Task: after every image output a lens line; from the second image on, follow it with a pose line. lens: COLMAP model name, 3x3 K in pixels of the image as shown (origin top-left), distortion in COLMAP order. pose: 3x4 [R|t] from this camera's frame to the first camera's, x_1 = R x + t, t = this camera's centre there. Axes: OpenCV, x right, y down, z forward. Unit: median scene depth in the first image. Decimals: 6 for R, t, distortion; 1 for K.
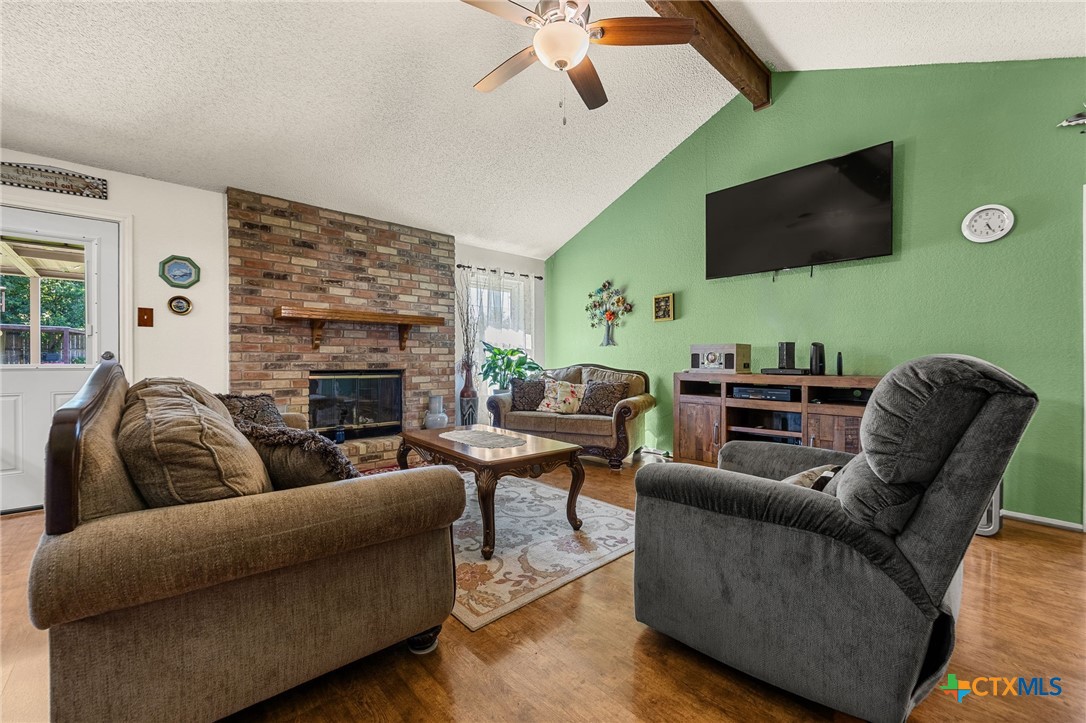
lens RADIAL K [[438.9, 0, 543.0], [0, 438.9, 361.5], [0, 0, 1]] dist [-0.001202, 0.000113]
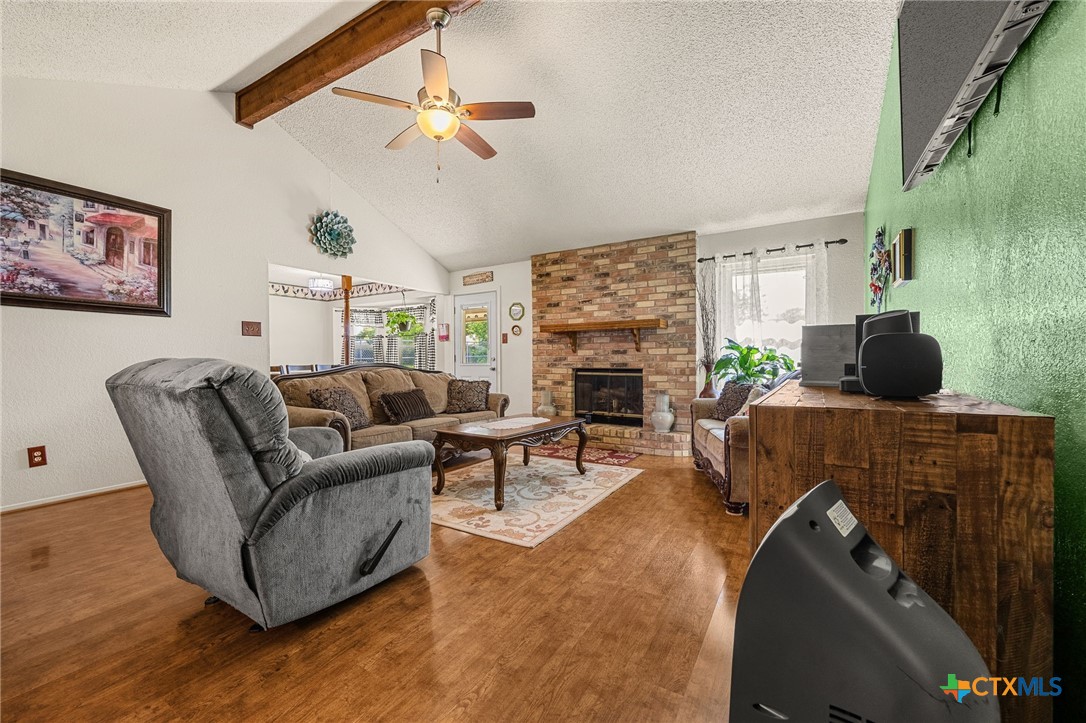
lens RADIAL K [[438.9, 0, 543.0], [0, 438.9, 361.5], [0, 0, 1]] dist [-0.001202, 0.000113]
pose [[0.280533, -0.002886, -0.959840, 0.736521], [0.000188, 0.999996, -0.002952, 0.003265], [0.959844, 0.000648, 0.280533, 0.489976]]
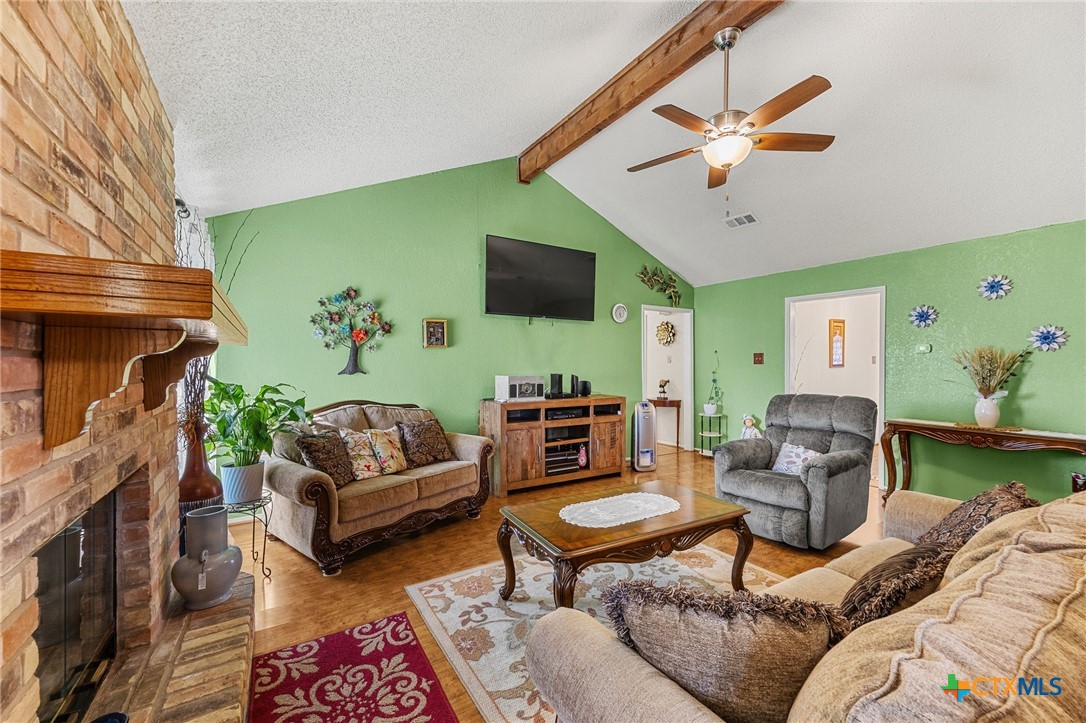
lens RADIAL K [[438.9, 0, 543.0], [0, 438.9, 361.5], [0, 0, 1]] dist [-0.001202, 0.000113]
pose [[0.183924, -0.000444, 0.982940, -0.666302], [0.003658, 0.999993, -0.000233, -0.069336], [-0.982934, 0.003639, 0.183925, 0.674744]]
